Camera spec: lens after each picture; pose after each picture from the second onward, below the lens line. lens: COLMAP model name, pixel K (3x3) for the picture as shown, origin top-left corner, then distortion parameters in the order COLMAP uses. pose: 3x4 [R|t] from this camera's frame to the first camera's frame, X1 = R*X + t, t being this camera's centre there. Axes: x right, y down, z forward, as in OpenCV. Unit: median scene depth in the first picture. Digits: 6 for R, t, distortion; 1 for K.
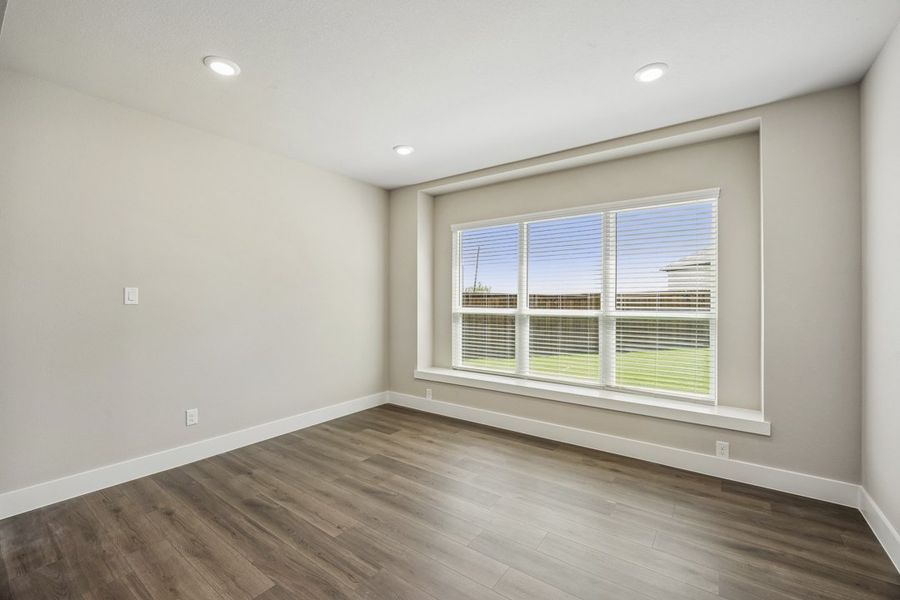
lens RADIAL K [[368.9, 0, 448.1], [0, 368.9, 299.8], [0, 0, 1]] dist [-0.012001, 0.000336]
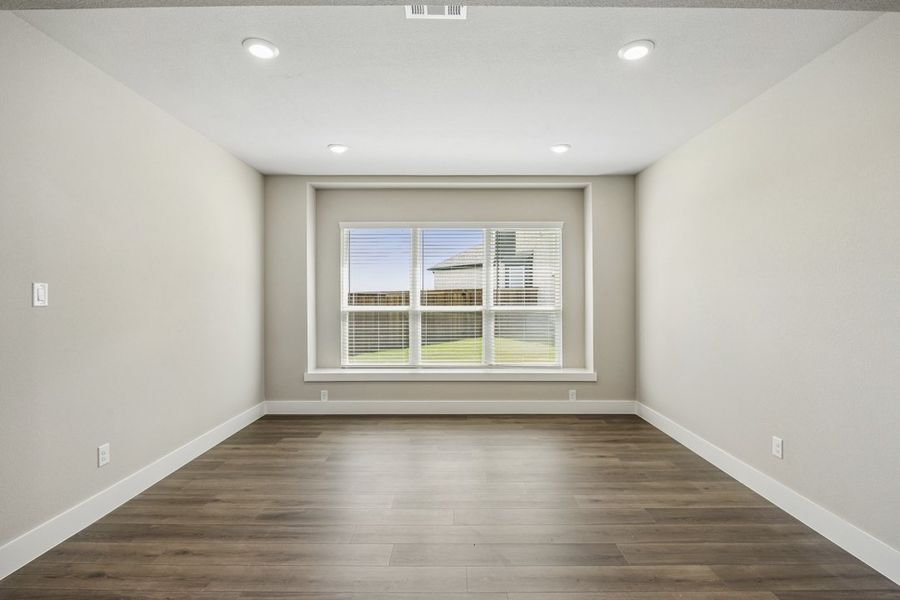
lens RADIAL K [[403.3, 0, 449.3], [0, 403.3, 295.4], [0, 0, 1]] dist [-0.020710, 0.002167]
pose [[0.821804, -0.001752, 0.569768, -0.471422], [0.003872, 0.999989, -0.002510, -0.003854], [-0.569757, 0.004269, 0.821802, -0.067001]]
